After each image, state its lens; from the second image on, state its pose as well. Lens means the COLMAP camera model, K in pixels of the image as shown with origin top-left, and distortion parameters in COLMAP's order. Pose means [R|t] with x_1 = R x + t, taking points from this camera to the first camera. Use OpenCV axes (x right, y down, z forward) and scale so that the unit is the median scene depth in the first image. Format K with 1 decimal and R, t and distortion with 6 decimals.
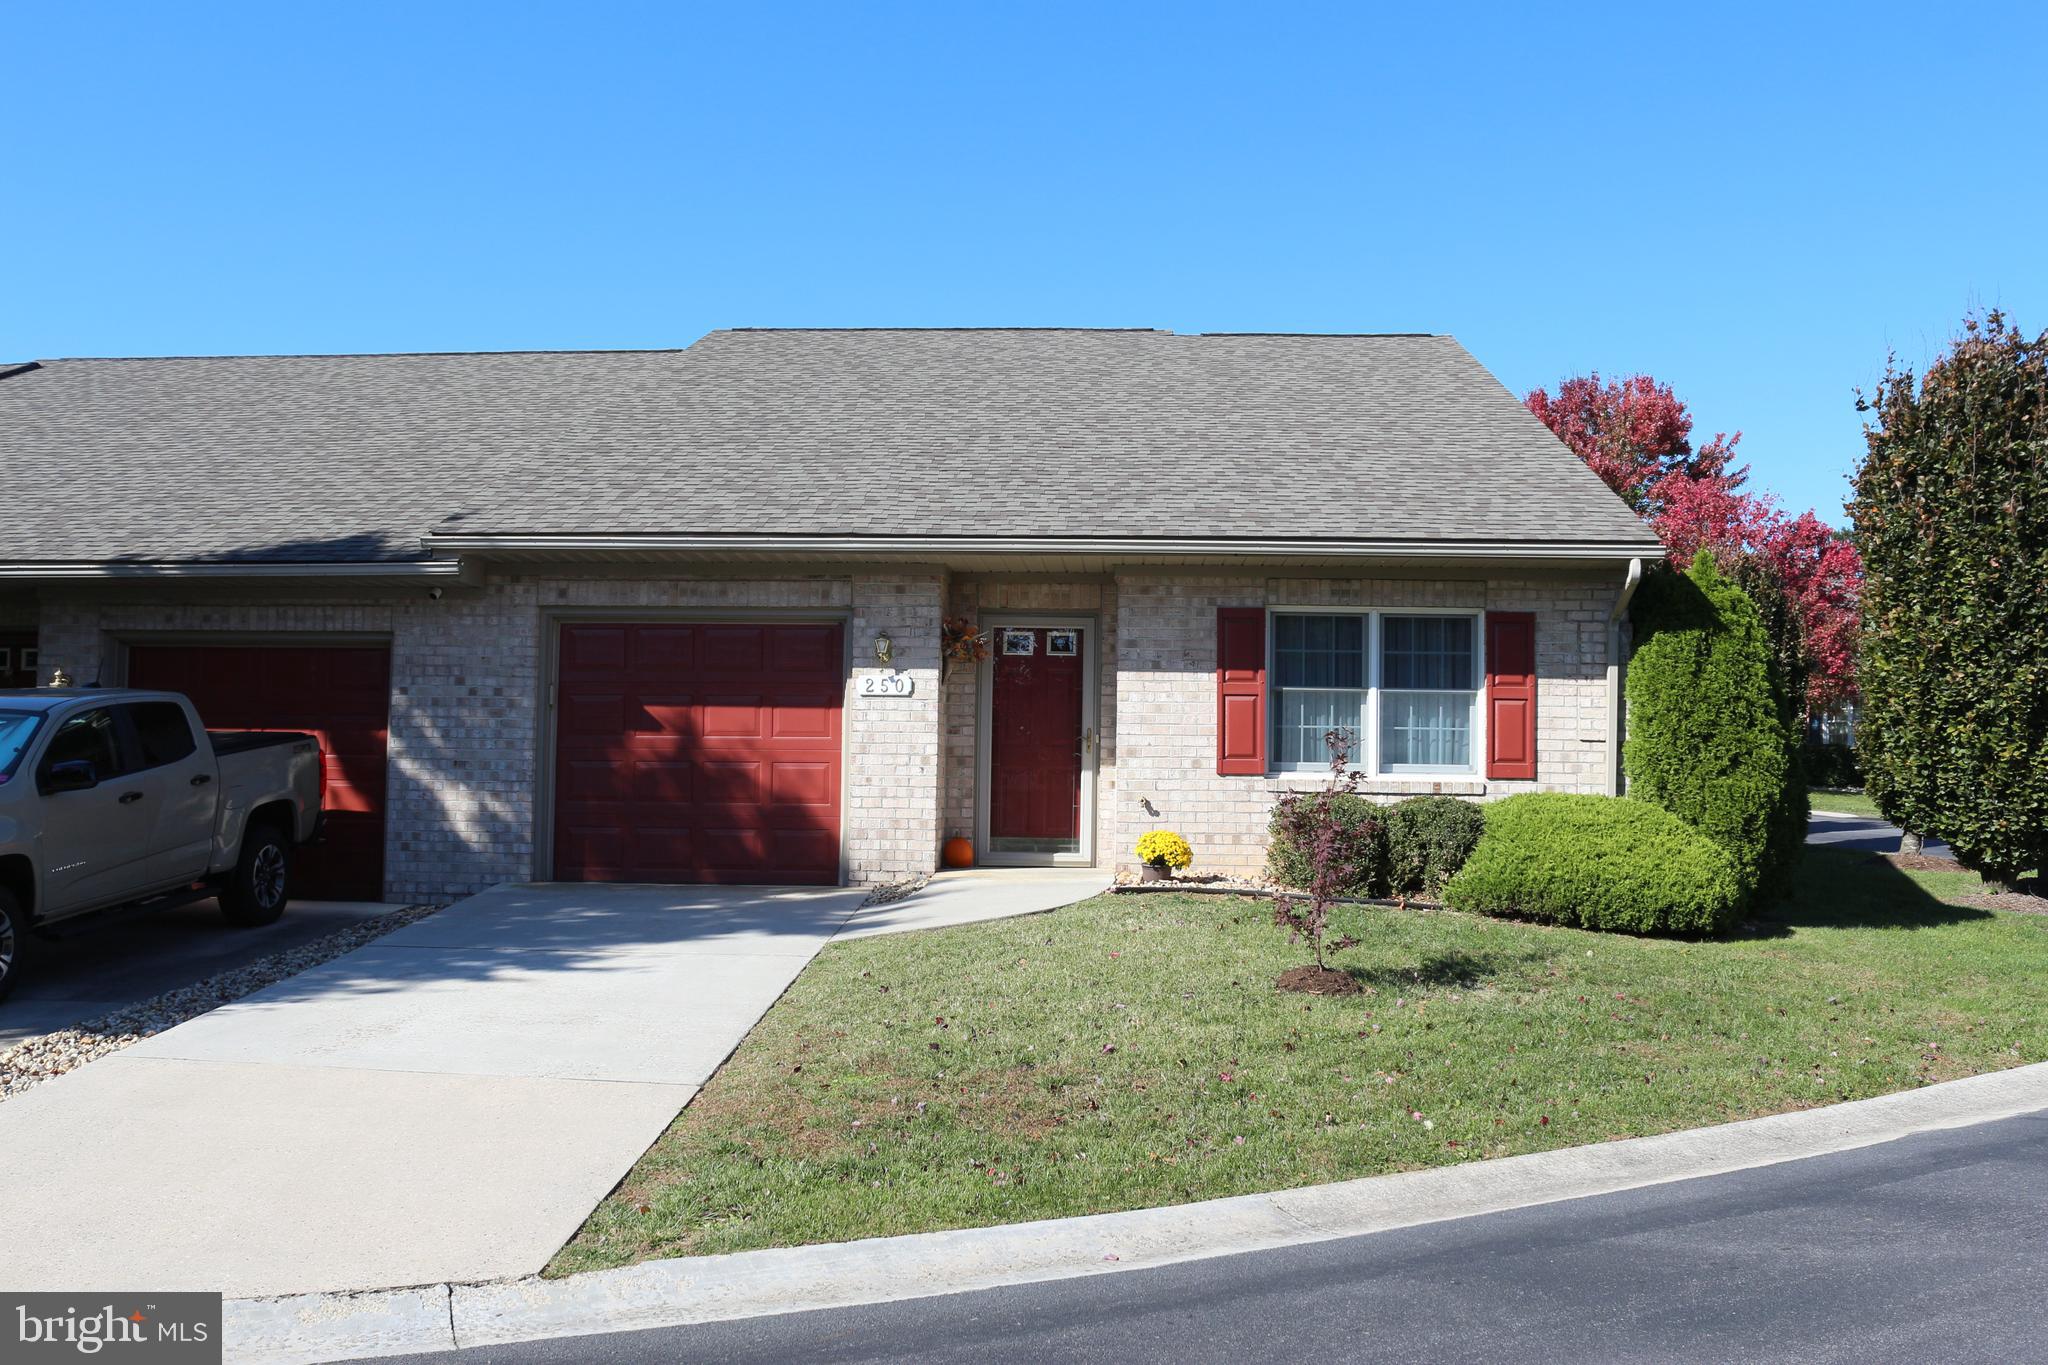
lens RADIAL K [[1826.8, 0, 1024.0], [0, 1826.8, 682.5], [0, 0, 1]] dist [-0.155290, 0.150655]
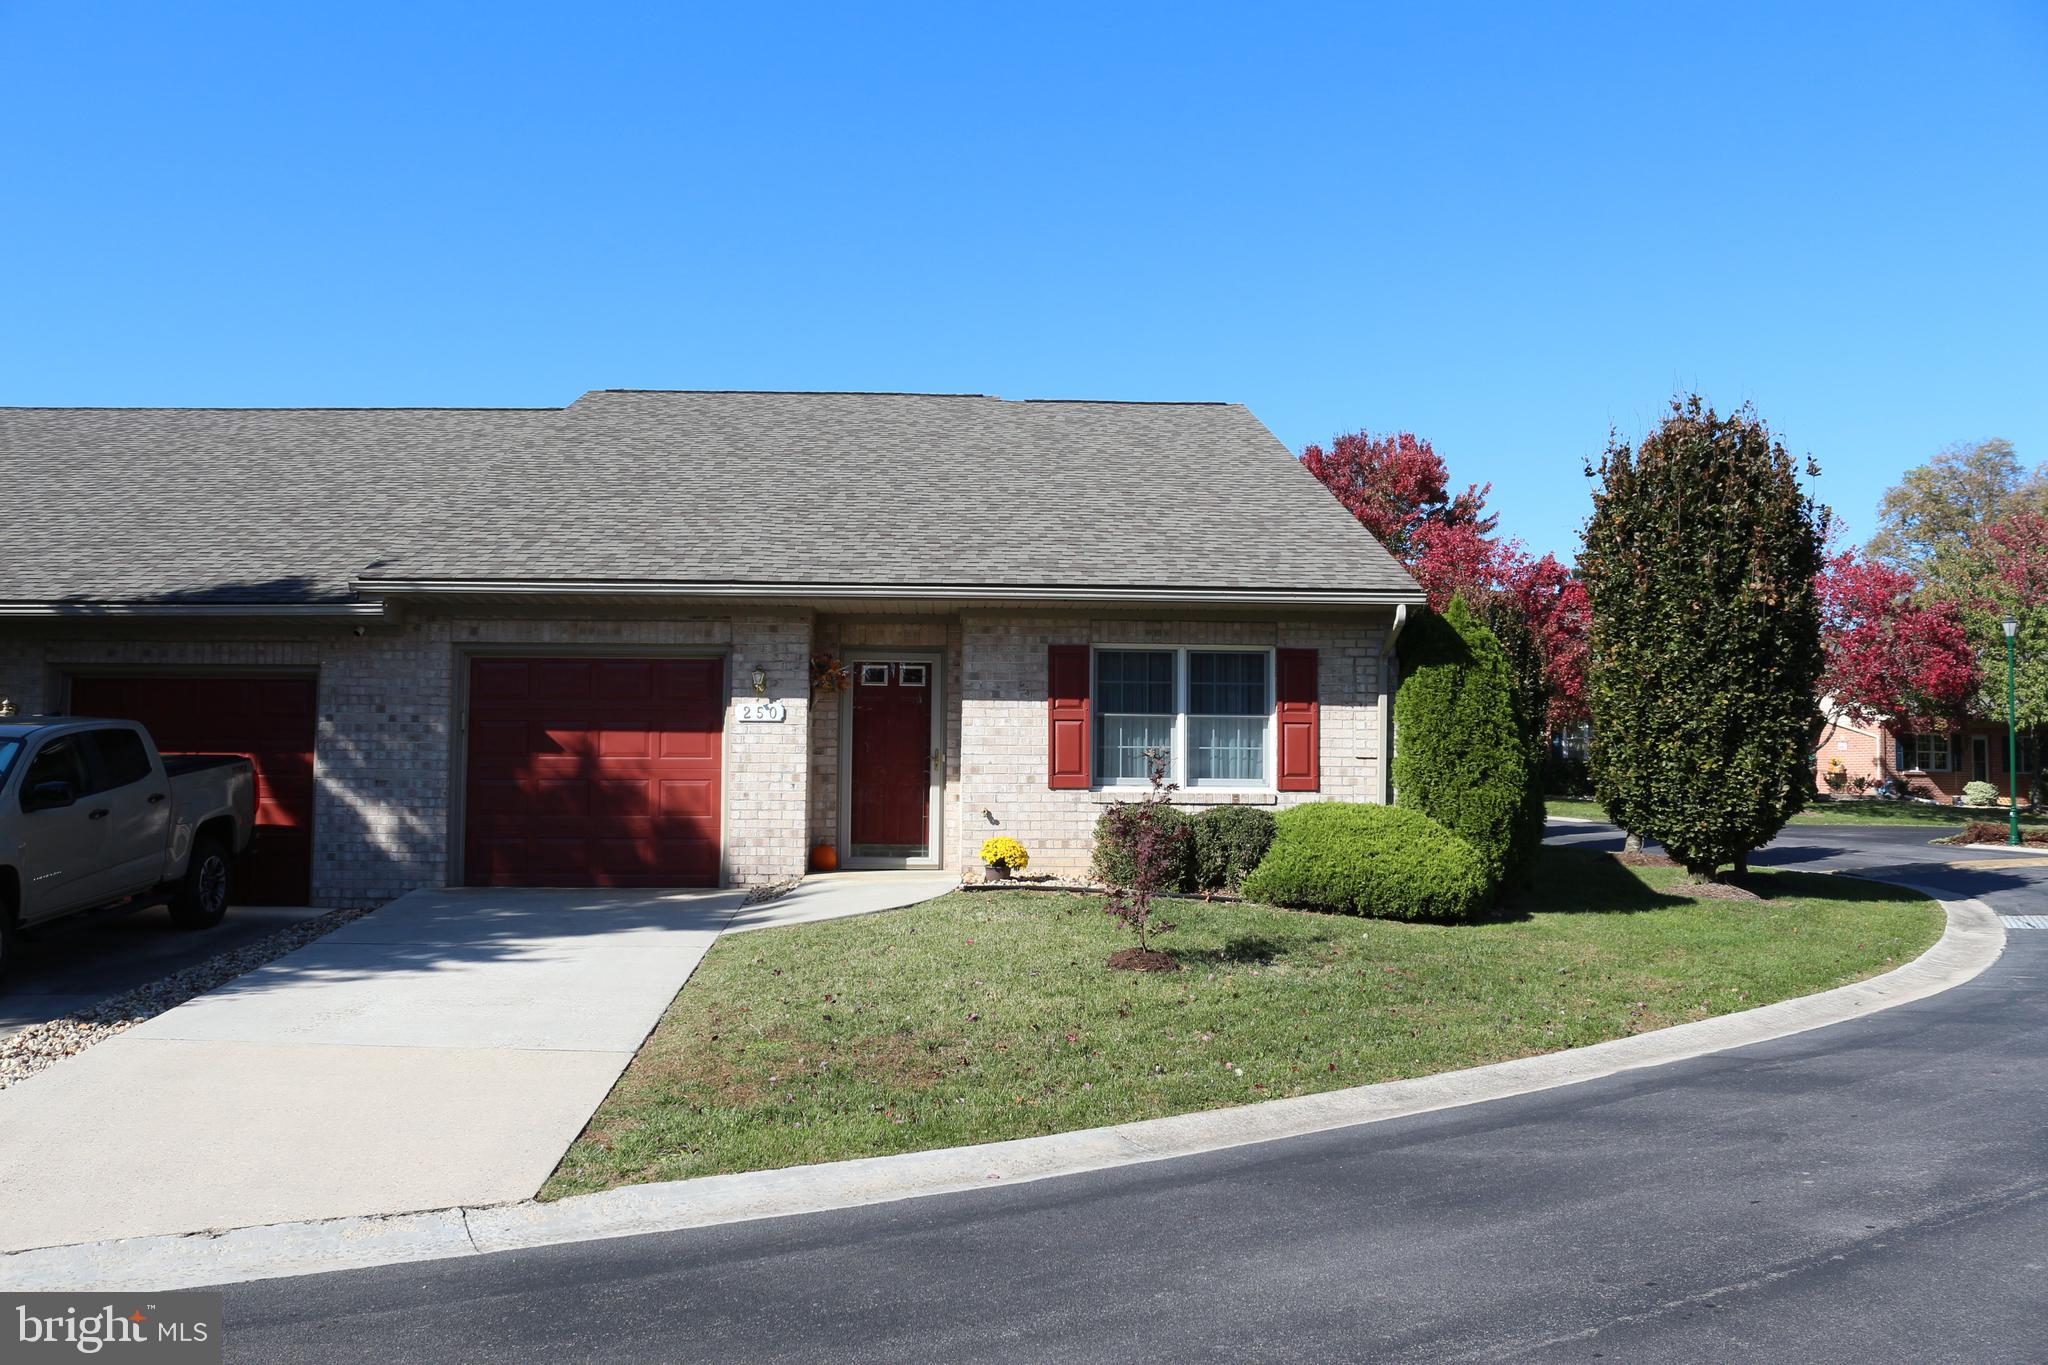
lens RADIAL K [[1689.5, 0, 1024.0], [0, 1689.5, 682.5], [0, 0, 1]] dist [-0.160614, 0.113632]
pose [[0.994347, -0.000738, 0.106180, -0.023882], [0.002118, 0.999915, -0.012888, -0.003312], [-0.106161, 0.013040, 0.994263, -0.069846]]
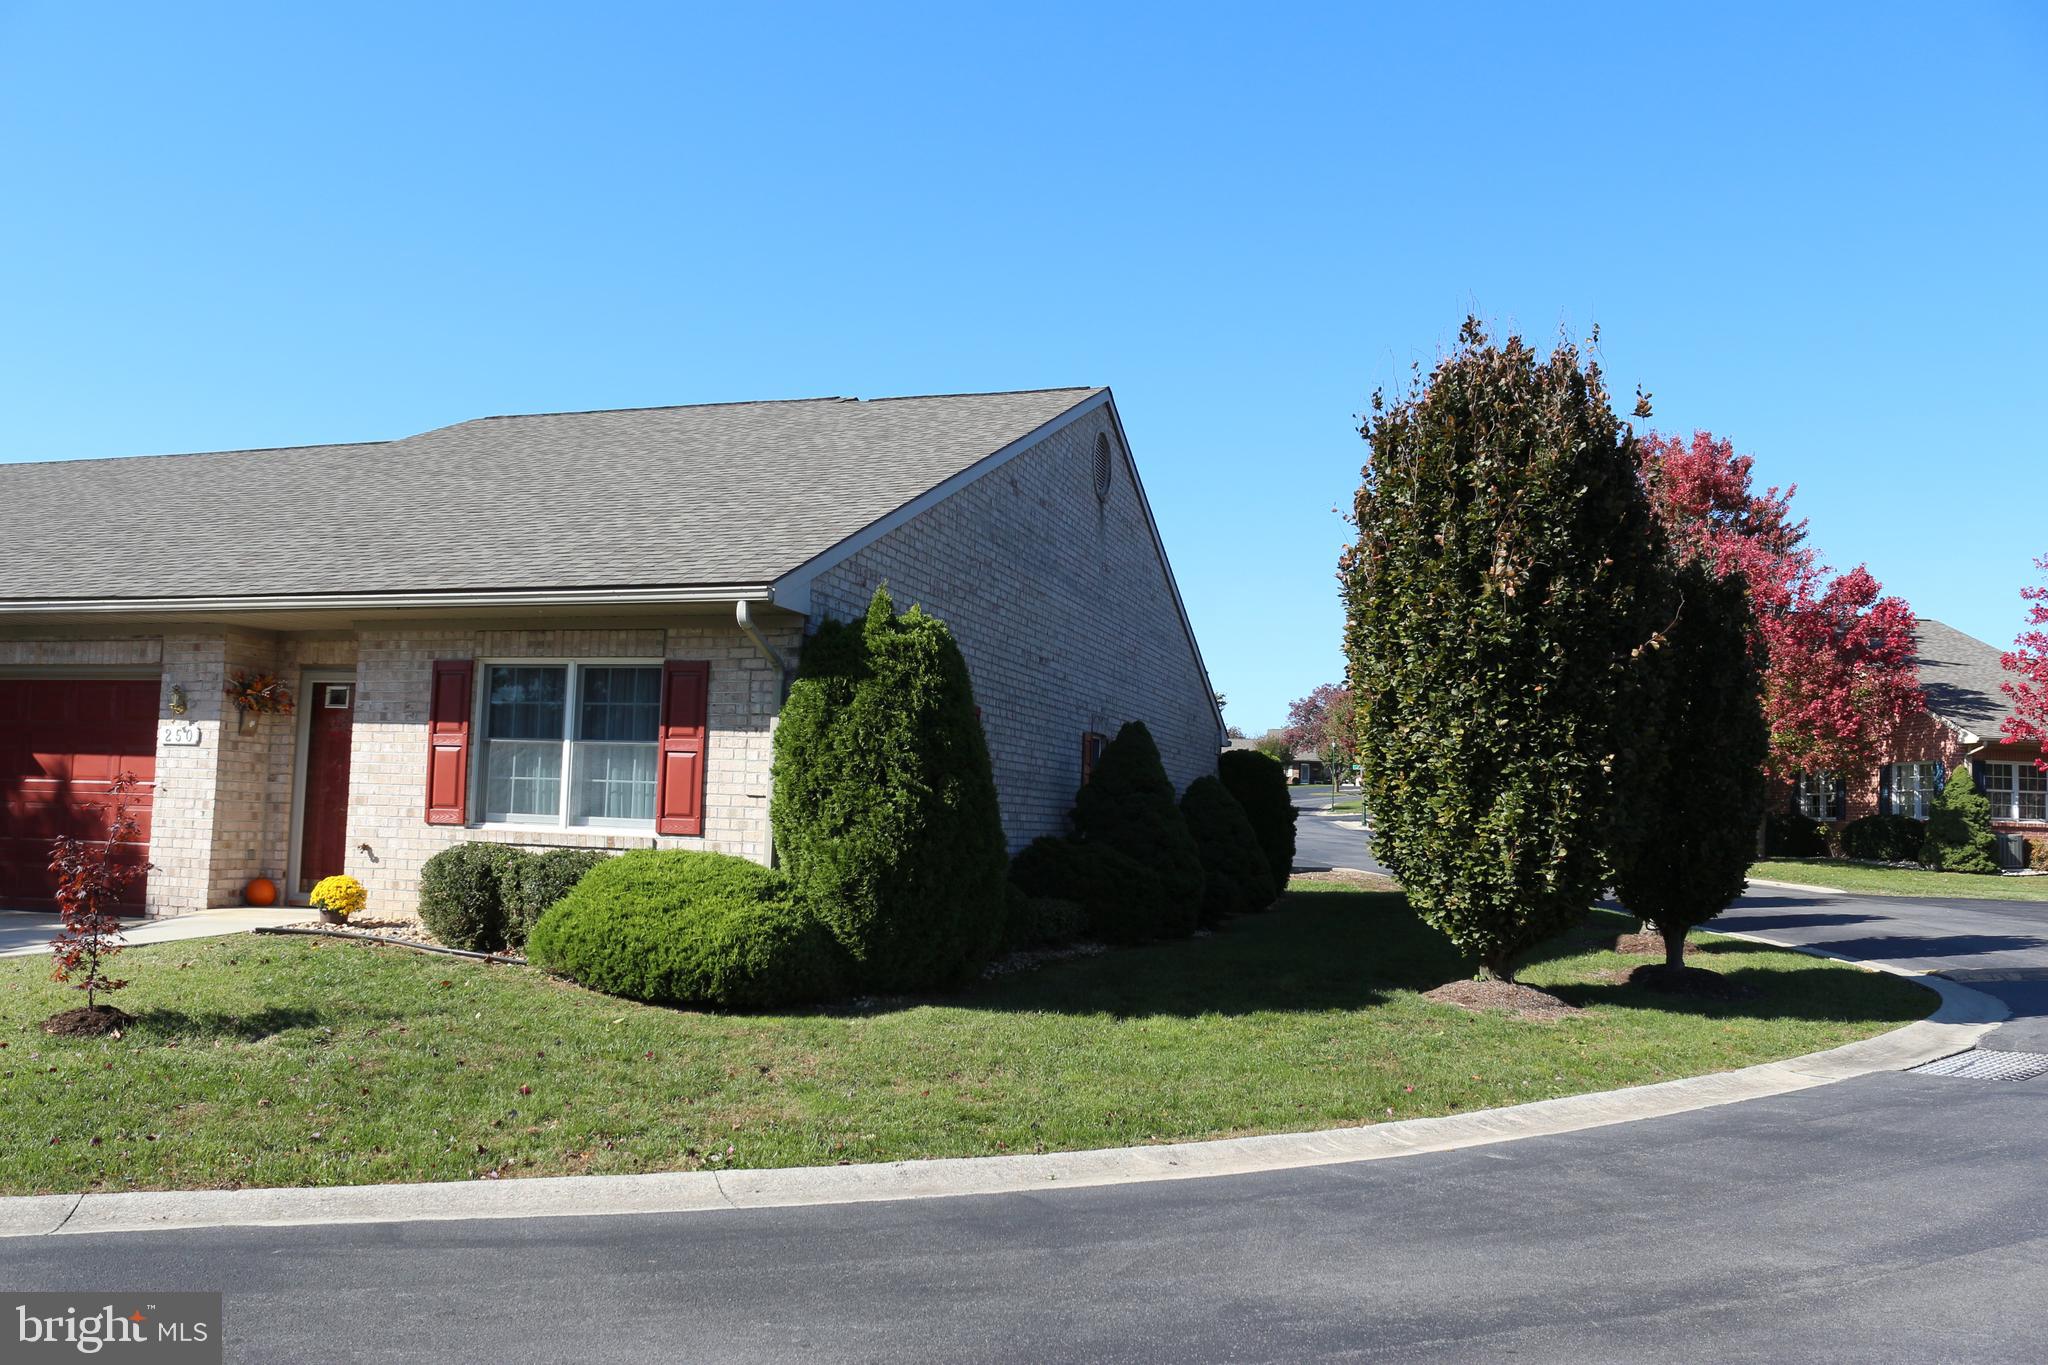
lens RADIAL K [[1689.5, 0, 1024.0], [0, 1689.5, 682.5], [0, 0, 1]] dist [-0.160614, 0.113632]
pose [[0.971770, -0.006471, -0.235843, 0.647498], [-0.003269, 0.999159, -0.040884, 0.008299], [0.235909, 0.040501, 0.970931, 0.173222]]
